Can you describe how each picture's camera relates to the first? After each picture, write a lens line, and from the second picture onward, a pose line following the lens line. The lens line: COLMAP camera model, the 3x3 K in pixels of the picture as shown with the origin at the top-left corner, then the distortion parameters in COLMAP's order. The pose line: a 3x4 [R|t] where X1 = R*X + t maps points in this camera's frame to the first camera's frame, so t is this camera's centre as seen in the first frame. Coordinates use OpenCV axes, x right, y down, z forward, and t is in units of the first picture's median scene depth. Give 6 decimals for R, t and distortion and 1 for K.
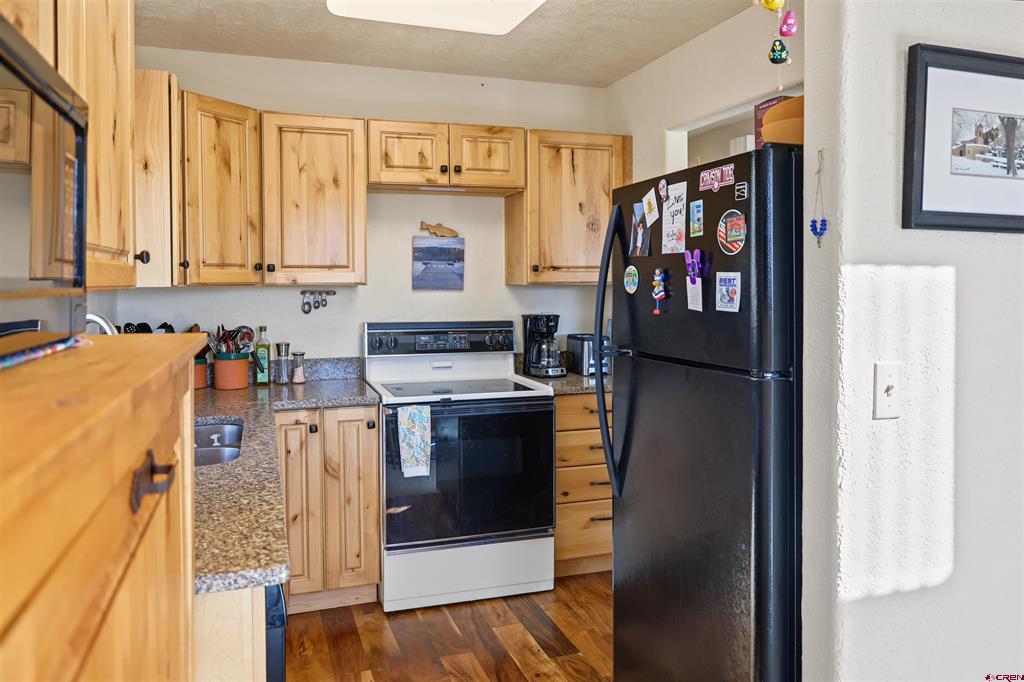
lens RADIAL K [[716.3, 0, 512.7], [0, 716.3, 338.7], [0, 0, 1]] dist [-0.005565, 0.001651]
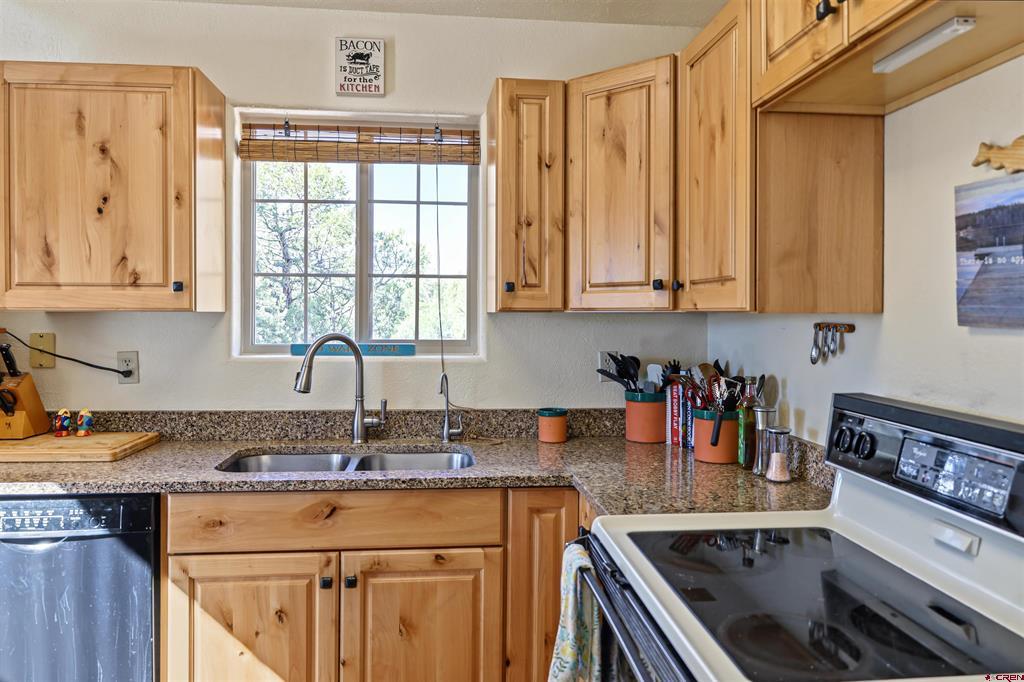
lens RADIAL K [[716.3, 0, 512.7], [0, 716.3, 338.7], [0, 0, 1]] dist [-0.005565, 0.001651]
pose [[-0.226577, 0.039816, -0.973179, 0.290108], [-0.077398, 0.995268, 0.058740, -0.066463], [0.970913, 0.088632, -0.222423, 0.861037]]
